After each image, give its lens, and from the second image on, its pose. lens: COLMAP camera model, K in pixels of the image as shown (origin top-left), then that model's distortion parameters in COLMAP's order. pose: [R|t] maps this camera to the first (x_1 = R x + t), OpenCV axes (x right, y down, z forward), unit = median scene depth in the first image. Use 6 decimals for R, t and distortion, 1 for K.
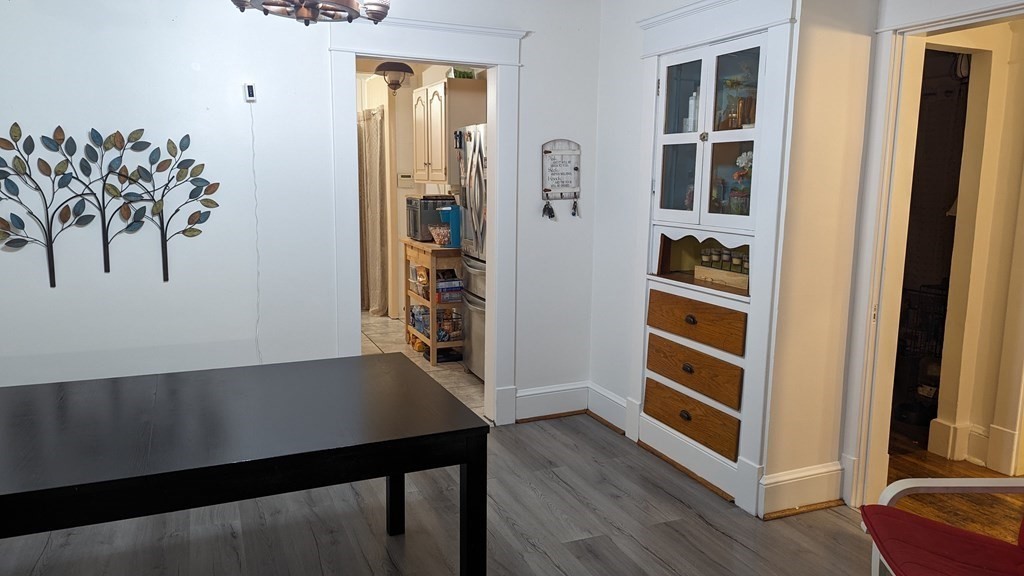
lens RADIAL K [[707.8, 0, 513.6], [0, 707.8, 287.0], [0, 0, 1]] dist [0.007009, 0.000853]
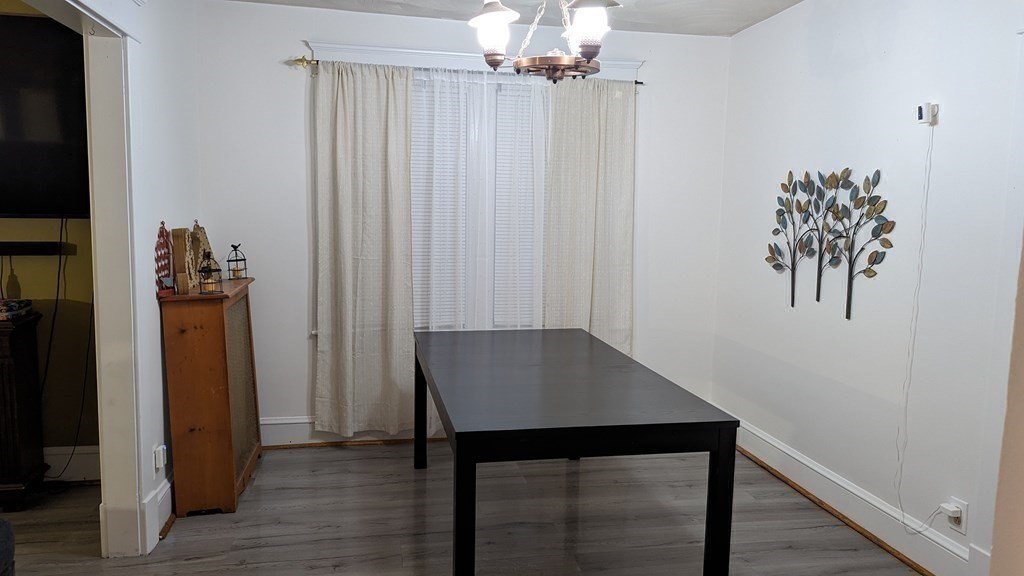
lens RADIAL K [[707.8, 0, 511.2], [0, 707.8, 287.3], [0, 0, 1]] dist [0.007009, 0.000853]
pose [[-0.201207, 0.091571, -0.975259, 0.581767], [-0.176910, 0.975852, 0.128125, -0.098390], [0.963441, 0.198312, -0.180148, 0.741763]]
